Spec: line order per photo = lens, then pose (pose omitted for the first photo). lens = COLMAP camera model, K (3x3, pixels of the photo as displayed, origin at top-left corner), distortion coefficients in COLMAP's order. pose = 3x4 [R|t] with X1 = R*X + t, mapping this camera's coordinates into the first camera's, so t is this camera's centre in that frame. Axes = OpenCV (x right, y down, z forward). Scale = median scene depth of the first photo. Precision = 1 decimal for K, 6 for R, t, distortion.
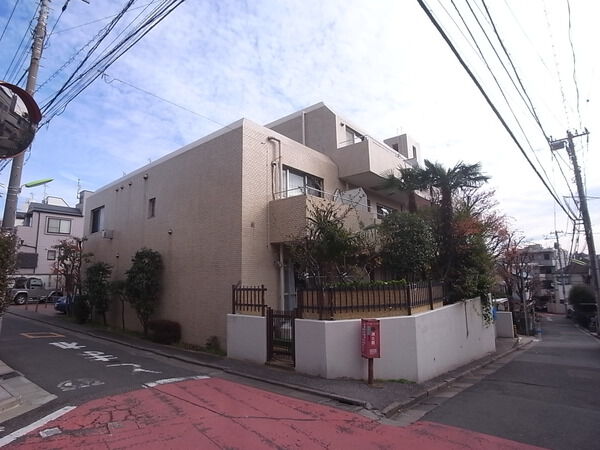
lens RADIAL K [[320.8, 0, 300.0], [0, 320.8, 225.0], [0, 0, 1]] dist [-0.055972, -0.000445]
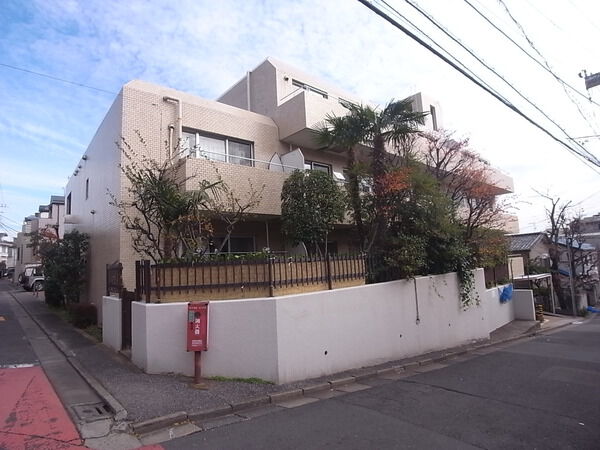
lens RADIAL K [[320.8, 0, 300.0], [0, 320.8, 225.0], [0, 0, 1]] dist [-0.055972, -0.000445]
pose [[0.986654, -0.047440, -0.155767, 0.421763], [0.056480, 0.996935, 0.054128, 0.054766], [0.152722, -0.062204, 0.986310, 0.194444]]
